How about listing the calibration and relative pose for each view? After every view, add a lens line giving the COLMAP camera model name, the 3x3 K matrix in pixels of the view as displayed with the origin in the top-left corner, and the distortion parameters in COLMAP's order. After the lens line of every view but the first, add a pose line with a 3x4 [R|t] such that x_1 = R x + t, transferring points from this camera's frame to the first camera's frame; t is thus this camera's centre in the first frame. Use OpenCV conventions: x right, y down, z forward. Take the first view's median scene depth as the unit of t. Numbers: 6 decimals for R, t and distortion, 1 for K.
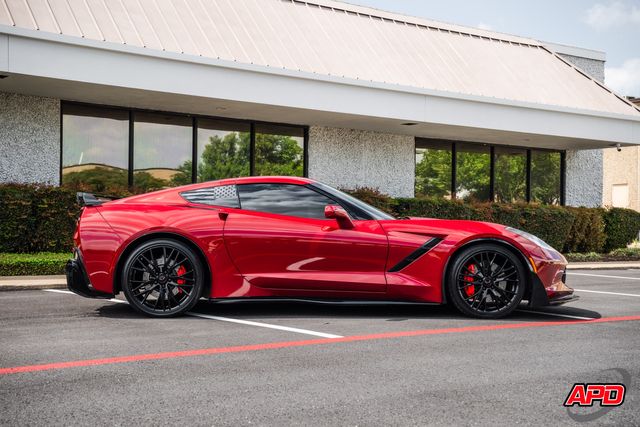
lens RADIAL K [[986.2, 0, 320.0], [0, 986.2, 213.5], [0, 0, 1]] dist [0.351108, 0.035744]
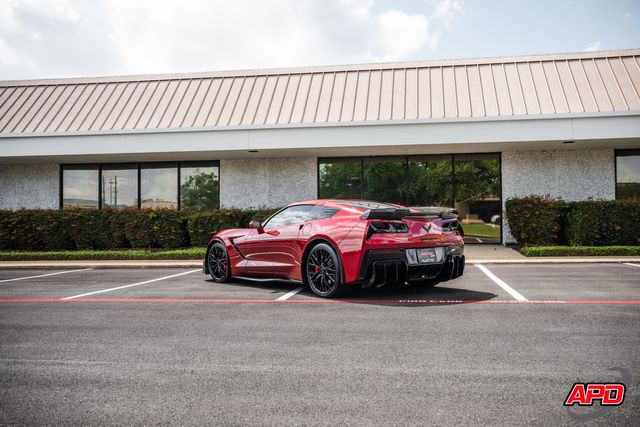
lens RADIAL K [[556.3, 0, 309.1], [0, 556.3, 215.9], [0, 0, 1]] dist [-0.003978, -0.002324]
pose [[0.679623, -0.039718, -0.732485, 0.603778], [0.030482, 0.999200, -0.025897, 0.015937], [0.732928, -0.004727, 0.680290, 0.499695]]
